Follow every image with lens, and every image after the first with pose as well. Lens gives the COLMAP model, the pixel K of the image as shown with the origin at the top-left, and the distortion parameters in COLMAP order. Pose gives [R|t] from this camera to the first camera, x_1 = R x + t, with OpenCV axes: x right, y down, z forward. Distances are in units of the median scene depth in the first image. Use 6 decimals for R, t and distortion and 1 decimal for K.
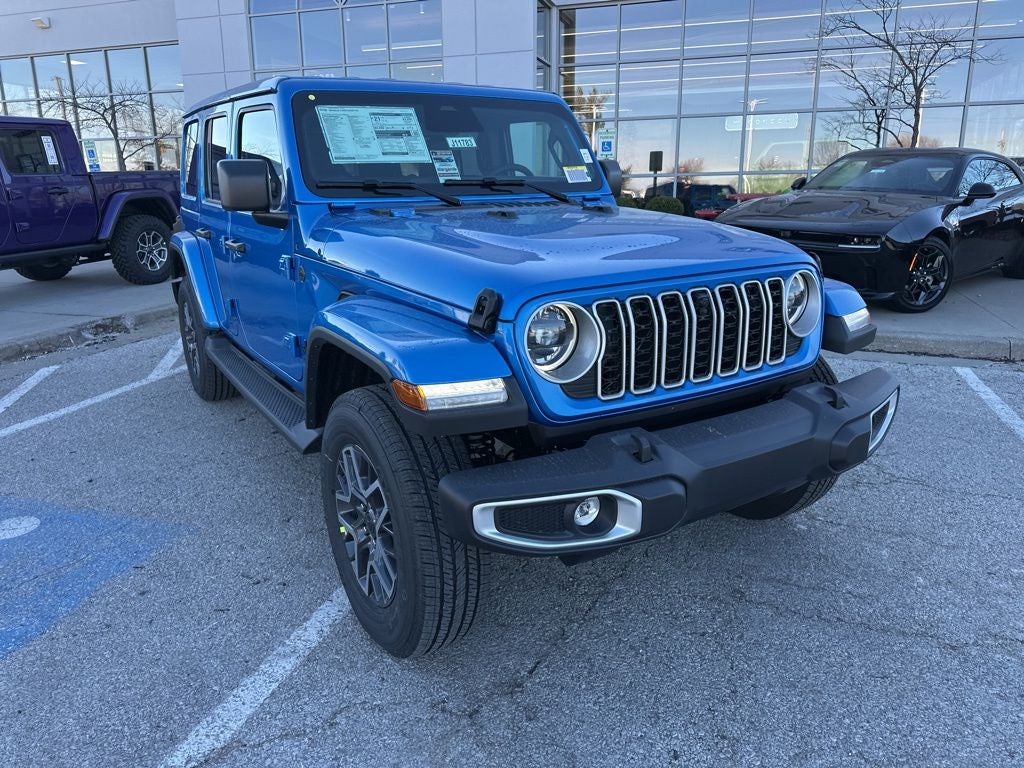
lens RADIAL K [[724.0, 0, 509.4], [0, 724.0, 376.4], [0, 0, 1]] dist [0.037364, -0.044698]
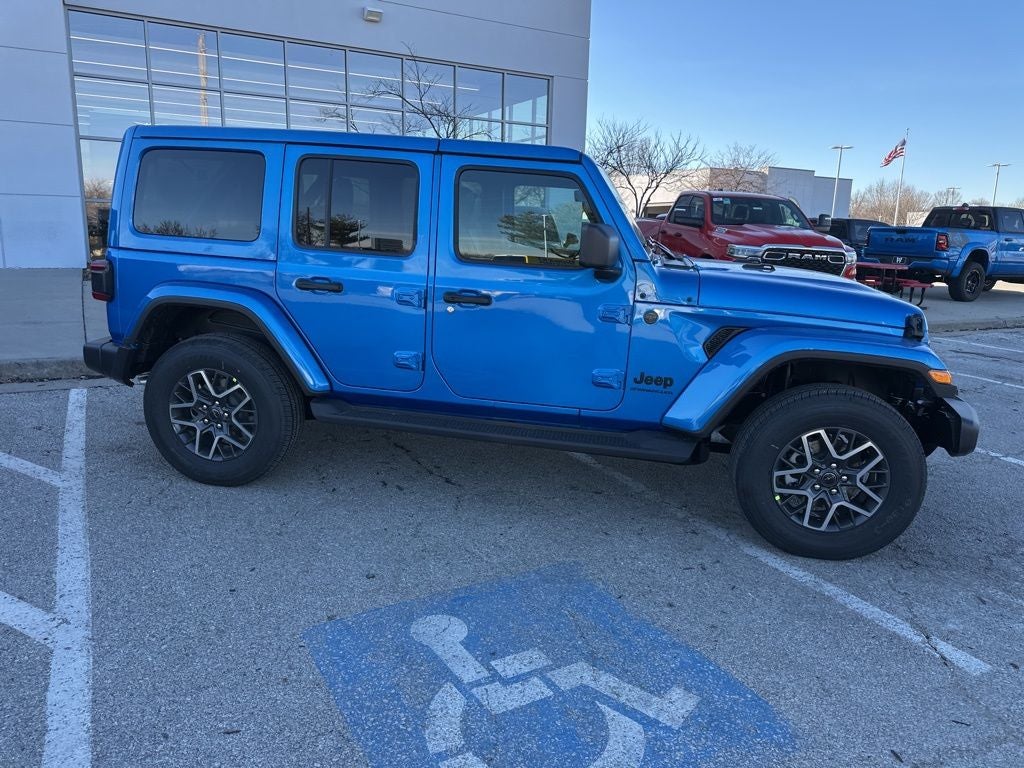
lens RADIAL K [[715.5, 0, 507.5], [0, 715.5, 379.8], [0, 0, 1]] dist [0.040762, -0.049033]
pose [[0.673034, -0.129366, 0.728210, -1.237120], [0.147780, 0.988252, 0.038980, -0.112636], [-0.724697, 0.081381, 0.684245, 0.332999]]
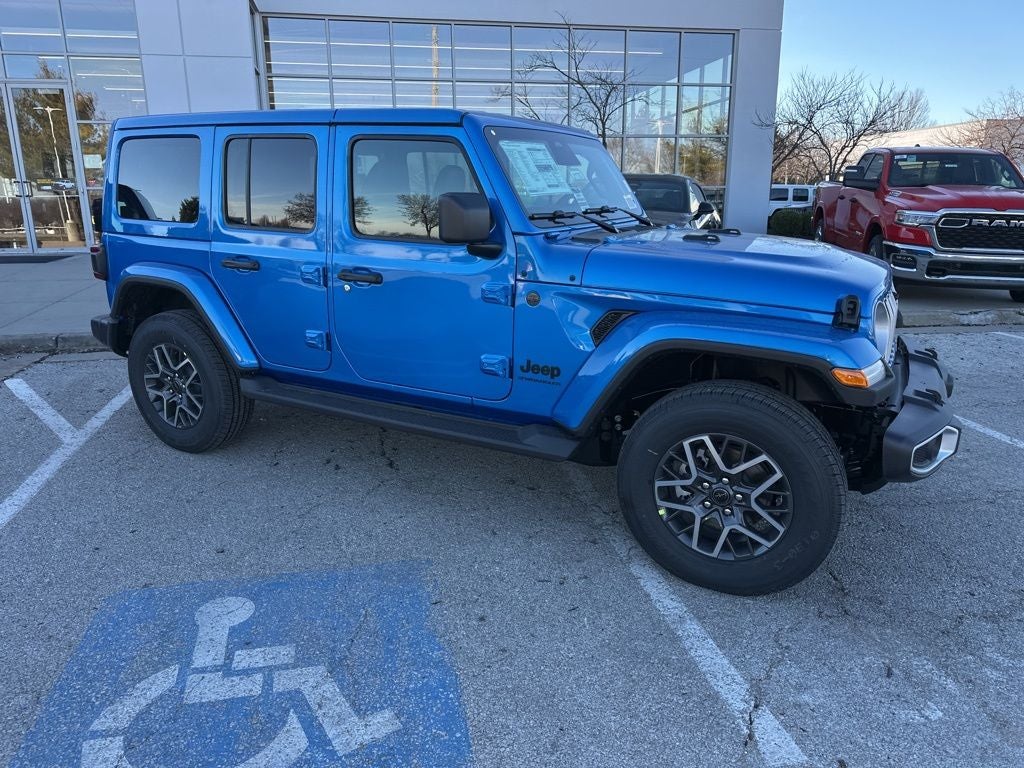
lens RADIAL K [[717.2, 0, 510.3], [0, 717.2, 389.0], [0, 0, 1]] dist [0.030621, -0.034619]
pose [[0.869485, -0.124870, 0.477916, -0.778254], [0.121326, 0.991869, 0.038423, -0.049191], [-0.478828, 0.024575, 0.877565, 0.076317]]
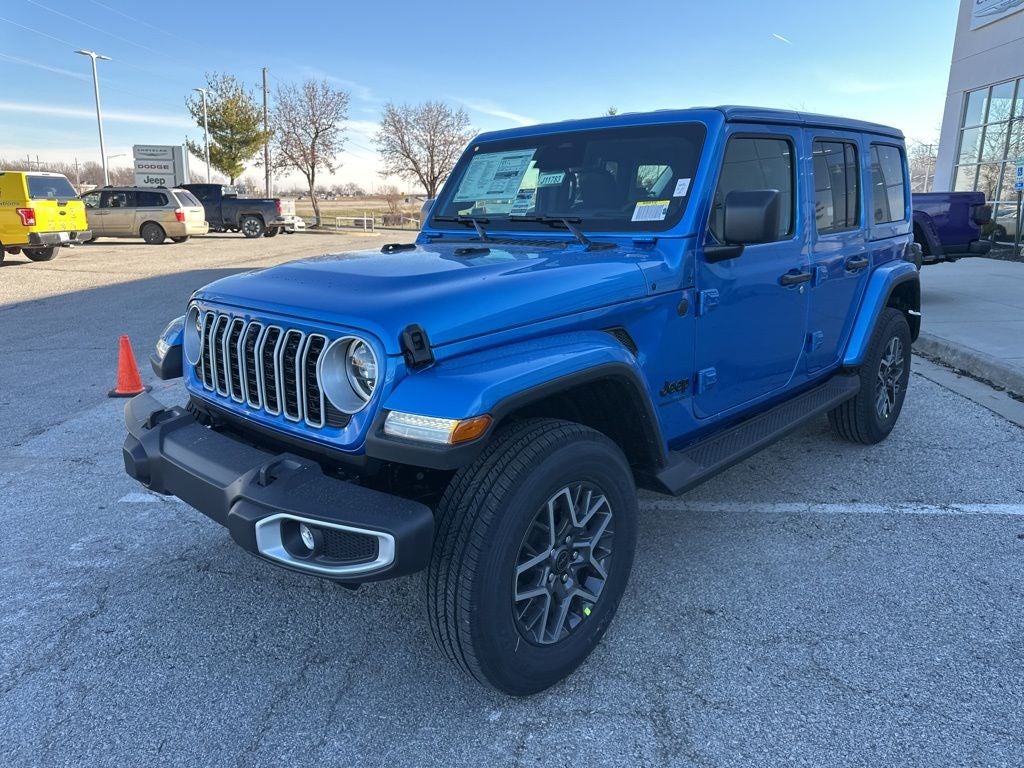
lens RADIAL K [[717.0, 0, 508.5], [0, 717.0, 379.0], [0, 0, 1]] dist [0.085620, -0.119523]
pose [[0.249605, 0.234451, -0.939537, 0.985228], [-0.249223, 0.953117, 0.171629, -0.226623], [0.935727, 0.191315, 0.296334, 0.739738]]
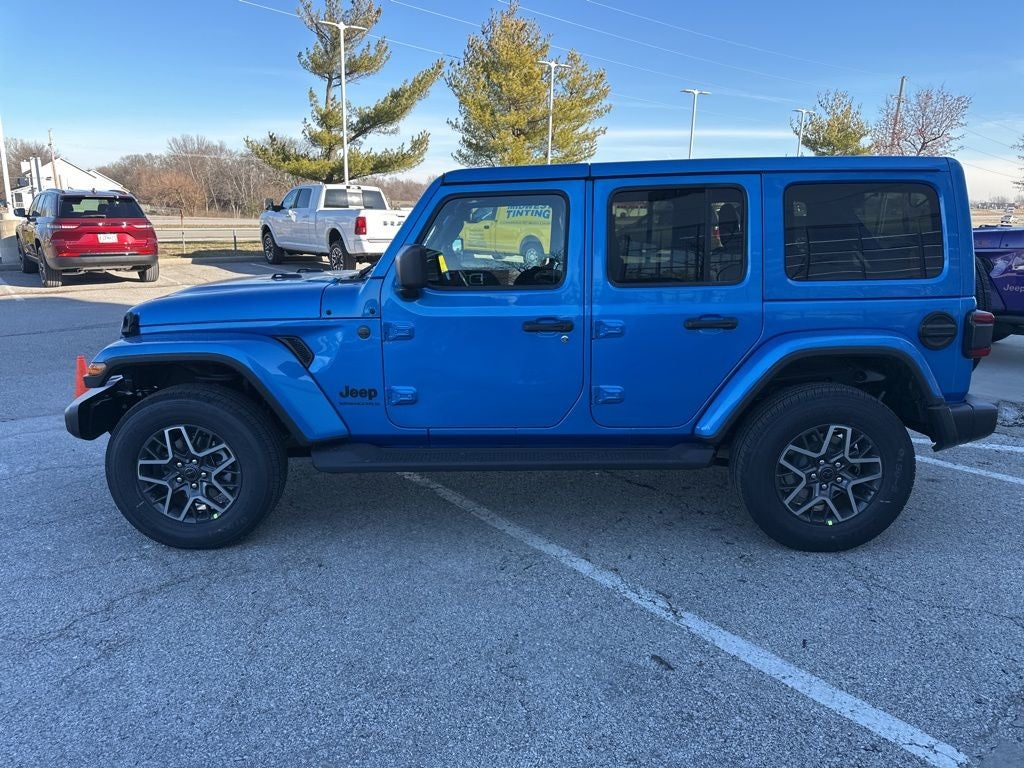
lens RADIAL K [[715.5, 0, 507.5], [0, 715.5, 379.8], [0, 0, 1]] dist [0.040762, -0.049033]
pose [[-0.552352, 0.190795, -0.811483, 0.984368], [-0.214425, 0.908181, 0.359484, -0.598248], [0.805562, 0.372564, -0.460724, 1.920948]]
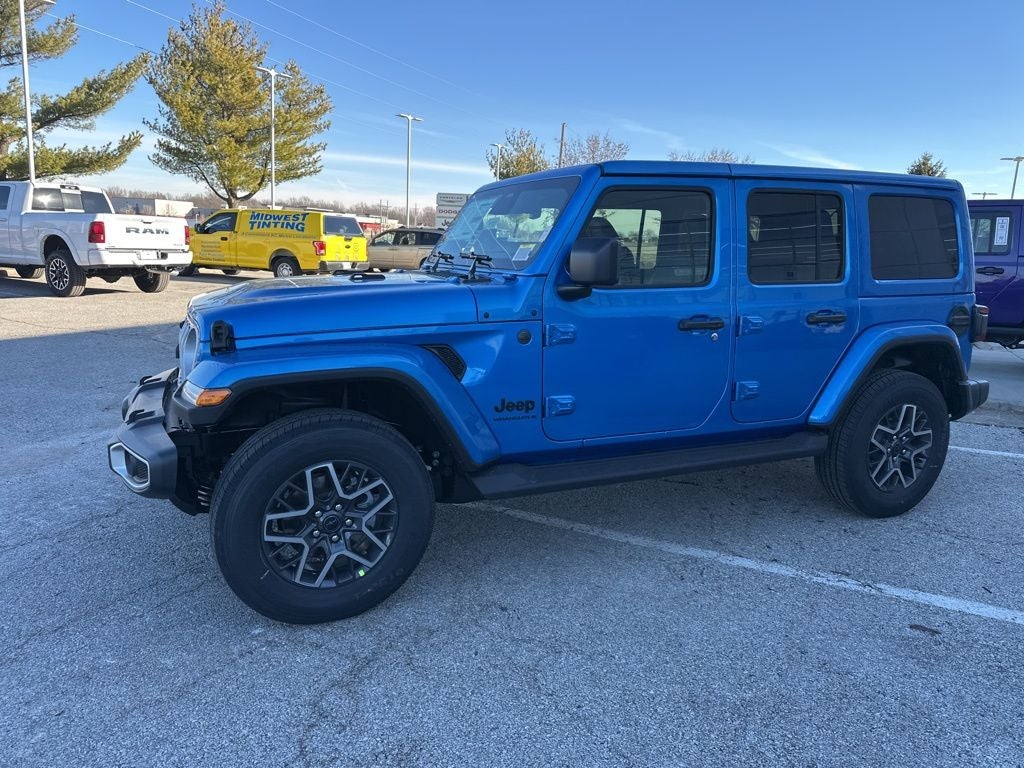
lens RADIAL K [[708.4, 0, 503.3], [0, 708.4, 380.2], [0, 0, 1]] dist [0.084108, -0.108817]
pose [[-0.149577, 0.187645, -0.970781, 1.159681], [-0.284710, 0.932068, 0.224030, -0.368876], [0.946872, 0.309900, -0.085992, 1.264946]]
